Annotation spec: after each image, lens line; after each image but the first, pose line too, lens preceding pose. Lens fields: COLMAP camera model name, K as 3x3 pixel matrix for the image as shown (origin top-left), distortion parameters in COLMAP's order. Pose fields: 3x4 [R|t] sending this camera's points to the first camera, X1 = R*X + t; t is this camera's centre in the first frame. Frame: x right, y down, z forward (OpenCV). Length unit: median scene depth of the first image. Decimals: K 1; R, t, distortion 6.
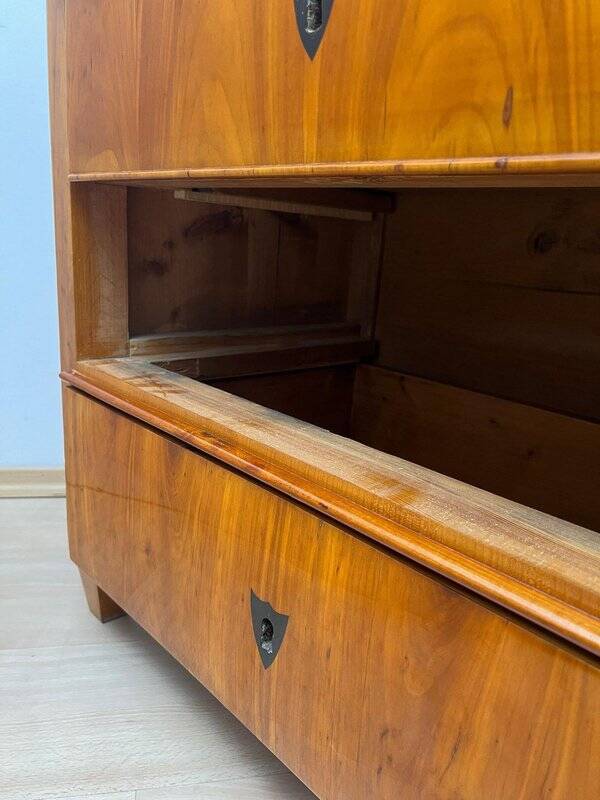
lens RADIAL K [[611.0, 0, 300.0], [0, 611.0, 400.0], [0, 0, 1]] dist [-0.001105, -0.002782]
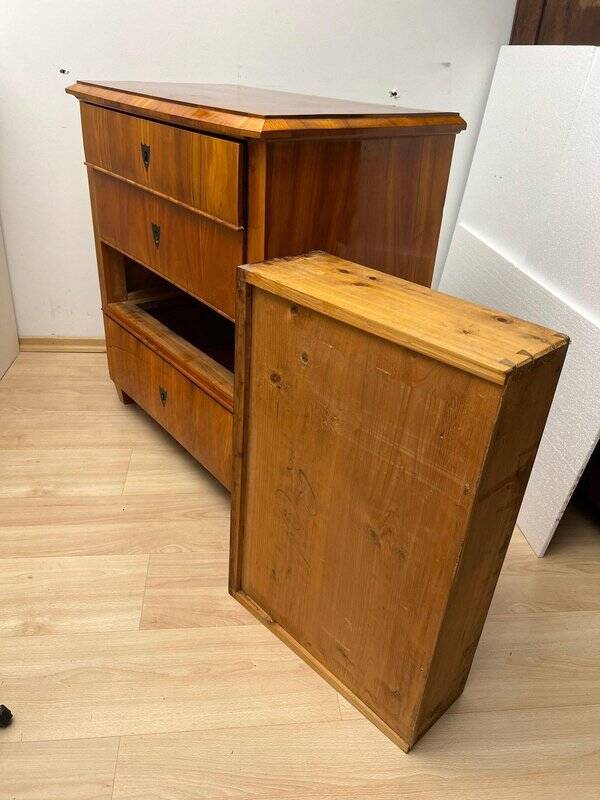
lens RADIAL K [[611.0, 0, 300.0], [0, 611.0, 400.0], [0, 0, 1]] dist [-0.001105, -0.002782]
pose [[0.996741, 0.032765, -0.073710, 0.666022], [-0.013652, 0.969126, 0.246187, -0.321075], [0.079501, -0.244378, 0.966415, -1.569161]]
